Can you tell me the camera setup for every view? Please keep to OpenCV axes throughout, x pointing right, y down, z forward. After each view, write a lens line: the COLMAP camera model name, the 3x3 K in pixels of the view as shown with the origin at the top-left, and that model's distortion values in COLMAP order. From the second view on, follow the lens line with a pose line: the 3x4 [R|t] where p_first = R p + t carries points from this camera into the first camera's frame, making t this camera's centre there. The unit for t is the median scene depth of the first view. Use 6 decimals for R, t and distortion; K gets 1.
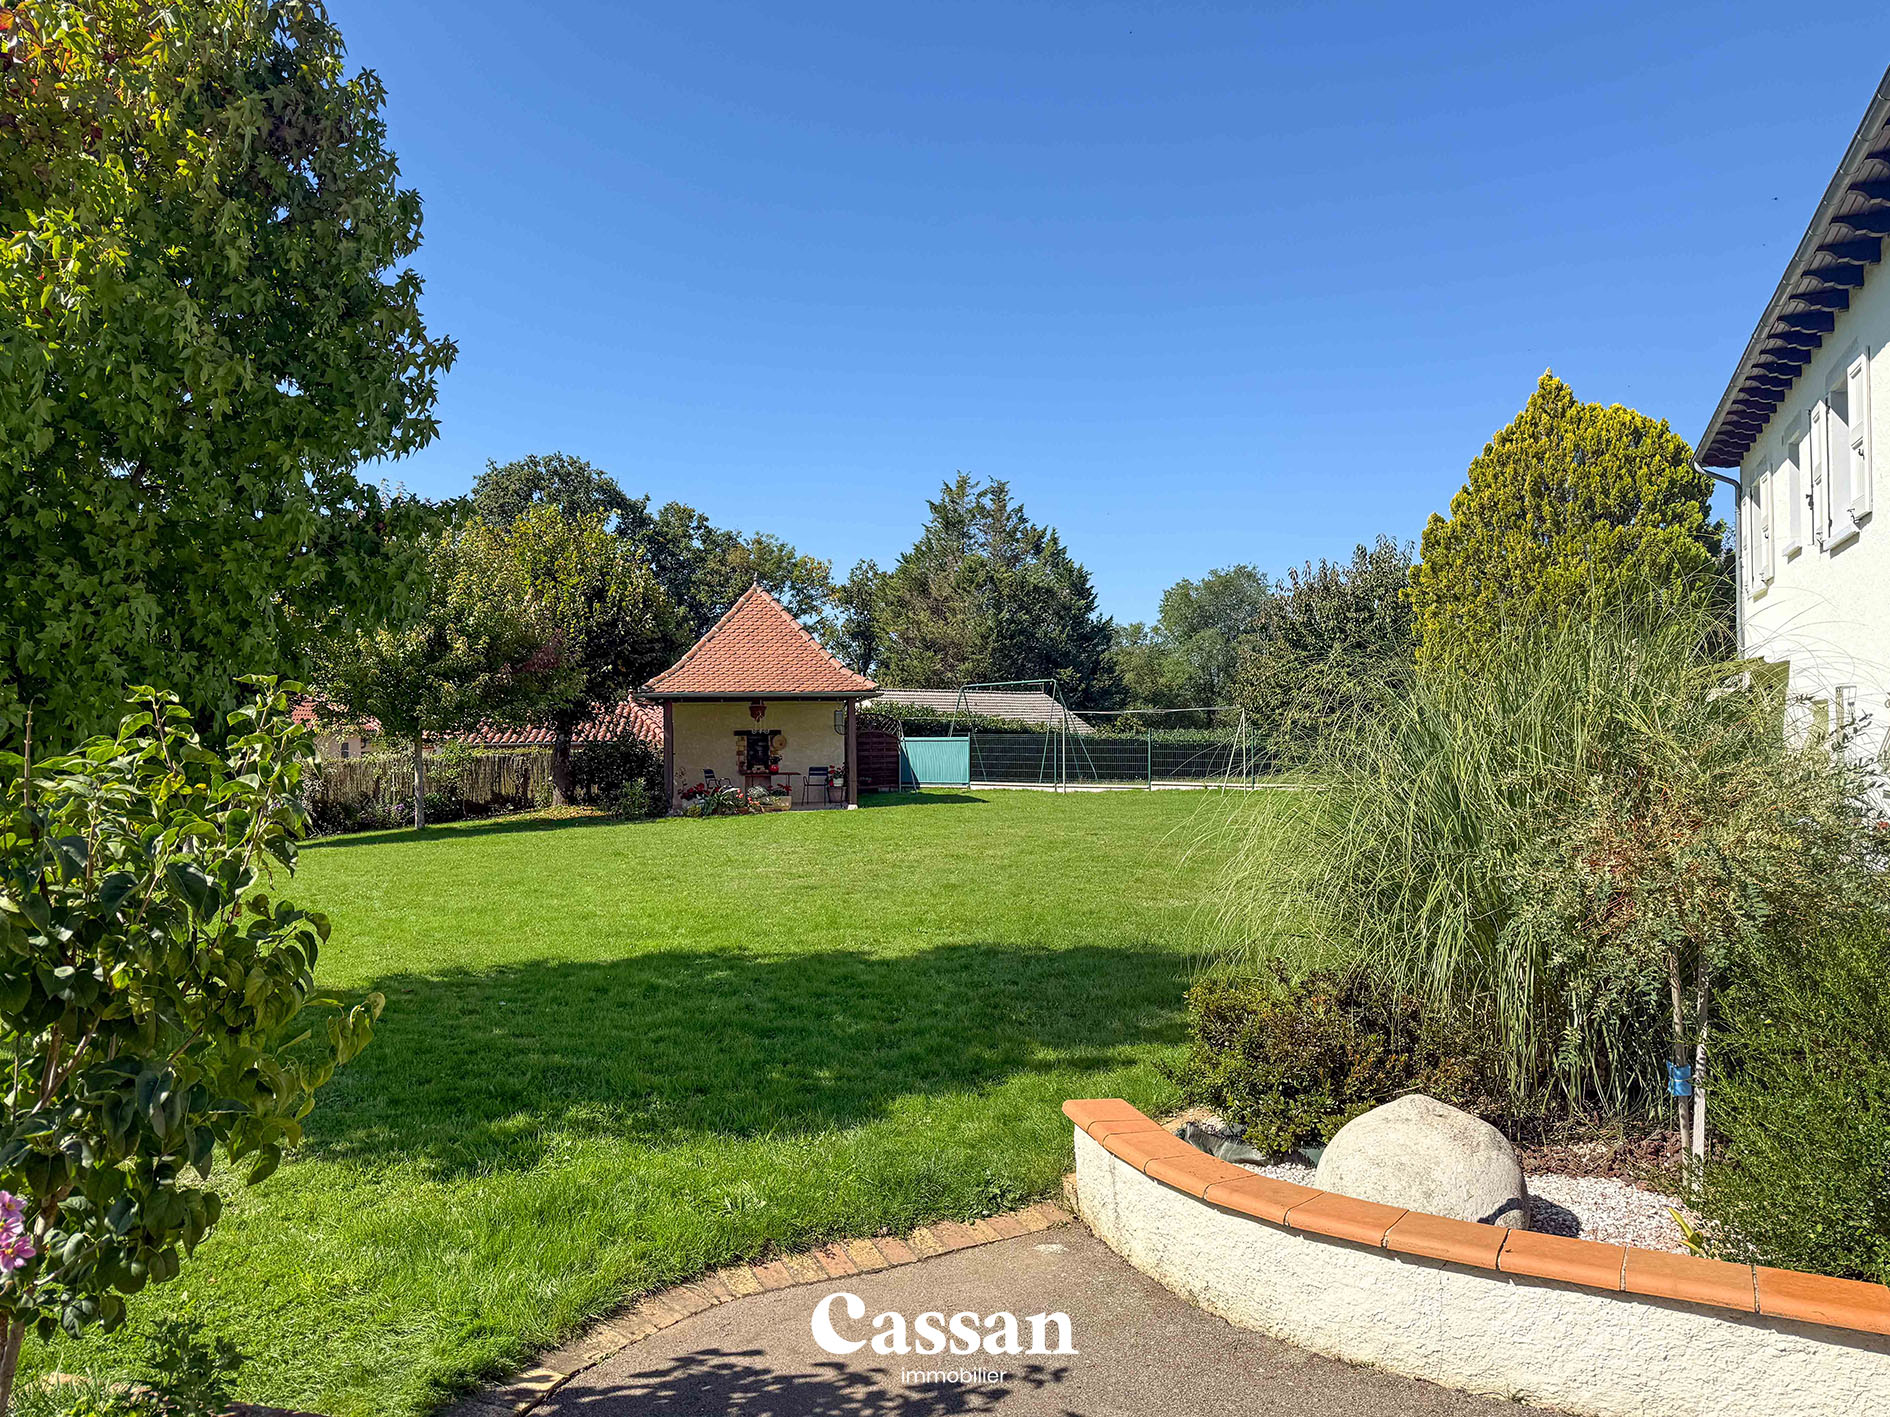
lens RADIAL K [[1330.4, 0, 945.0], [0, 1330.4, 708.5], [0, 0, 1]] dist [0.054965, -0.092519]
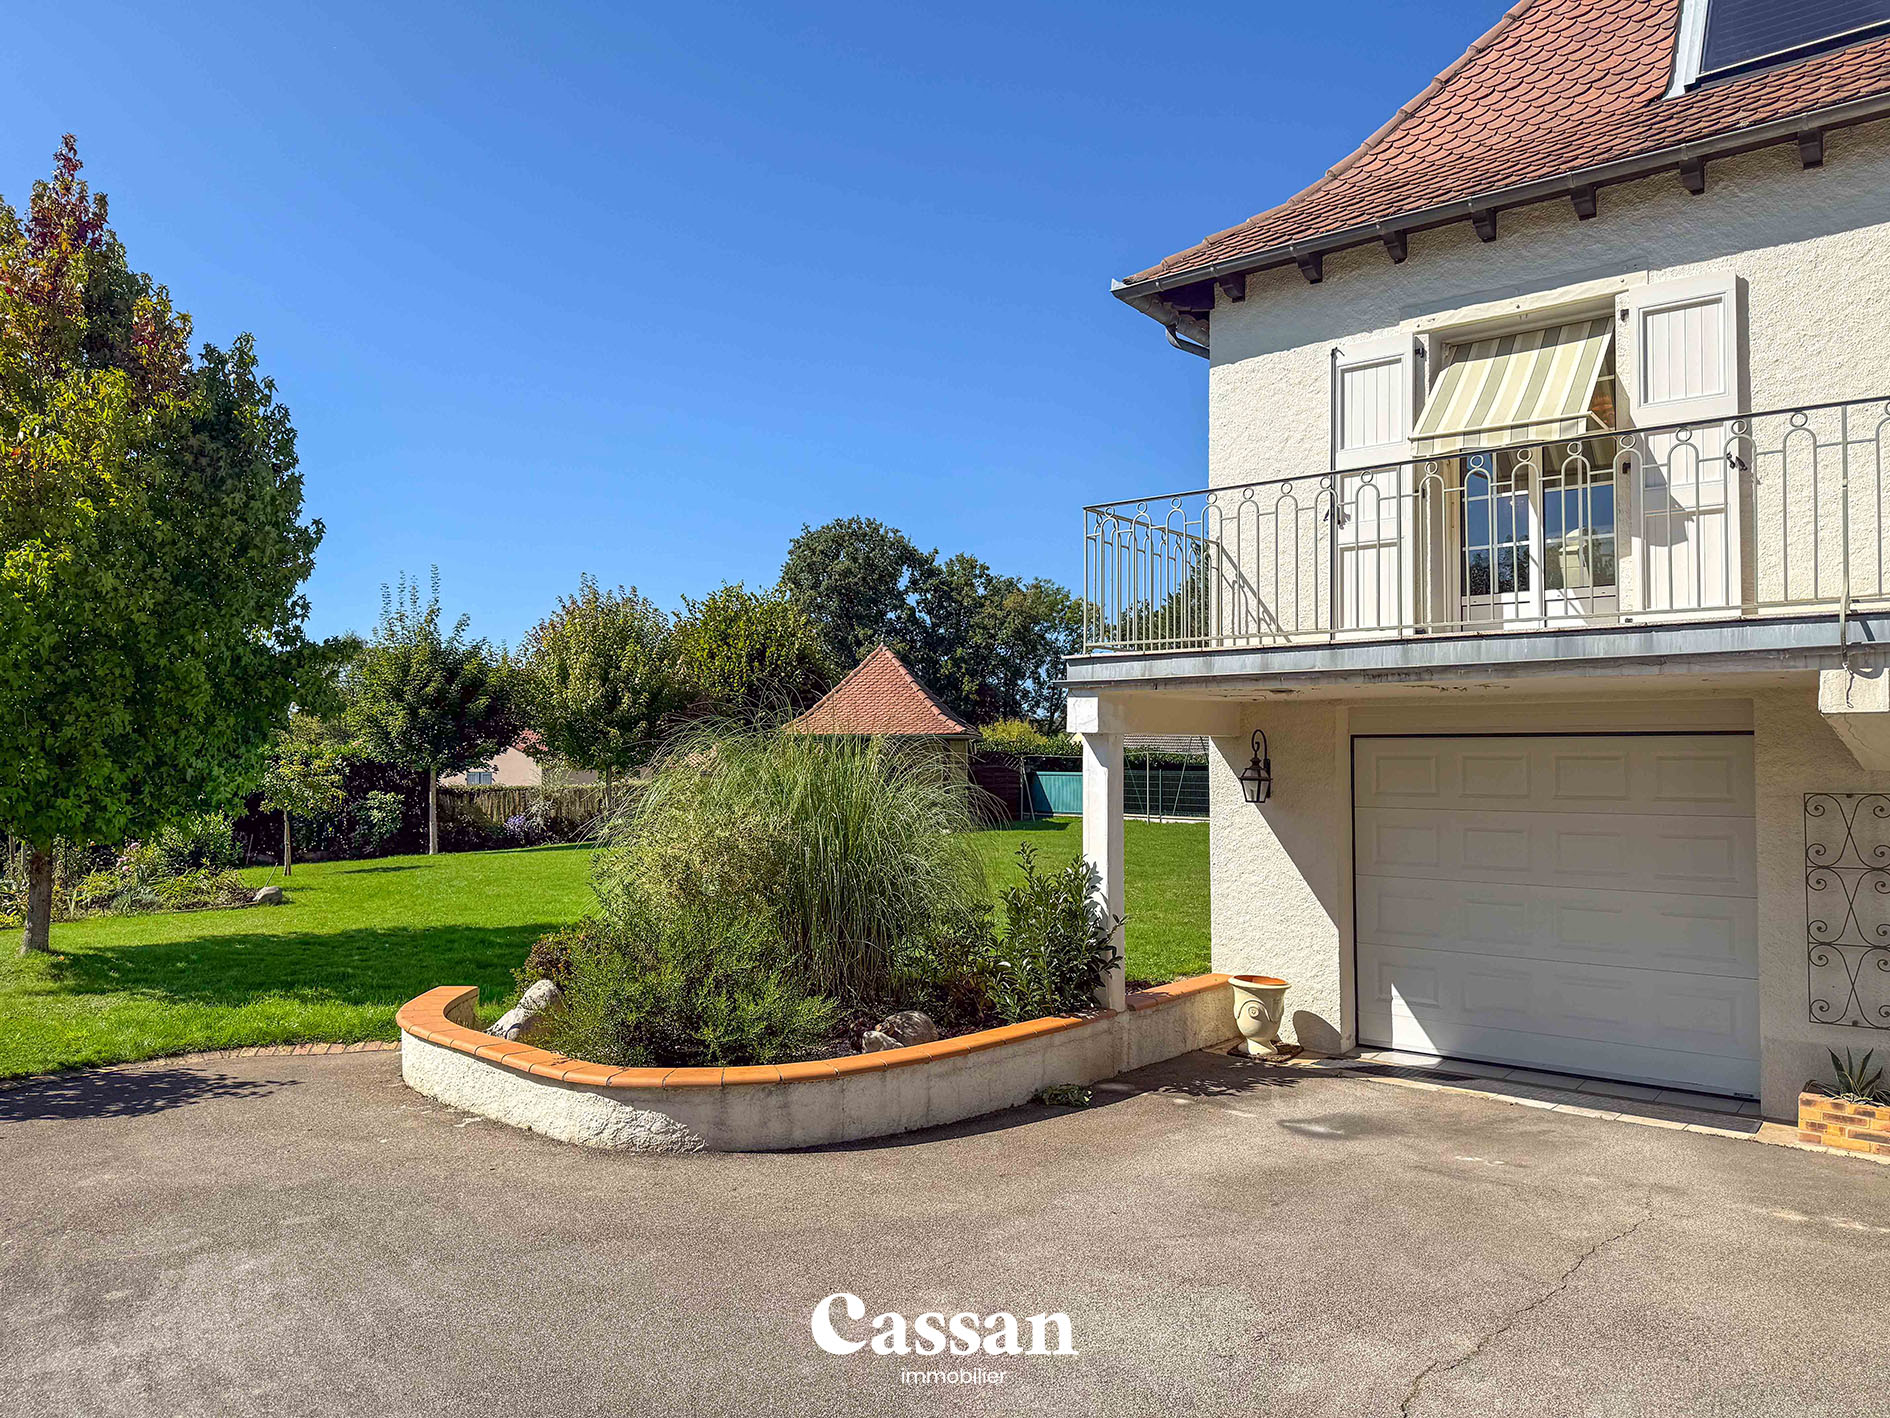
lens RADIAL K [[1309.2, 0, 945.0], [0, 1309.2, 709.0], [0, 0, 1]] dist [0.003750, 0.001922]
pose [[0.958032, -0.004227, -0.286630, 0.254550], [-0.001460, 0.999806, -0.019625, -0.011765], [0.286657, 0.019220, 0.957840, -0.113500]]
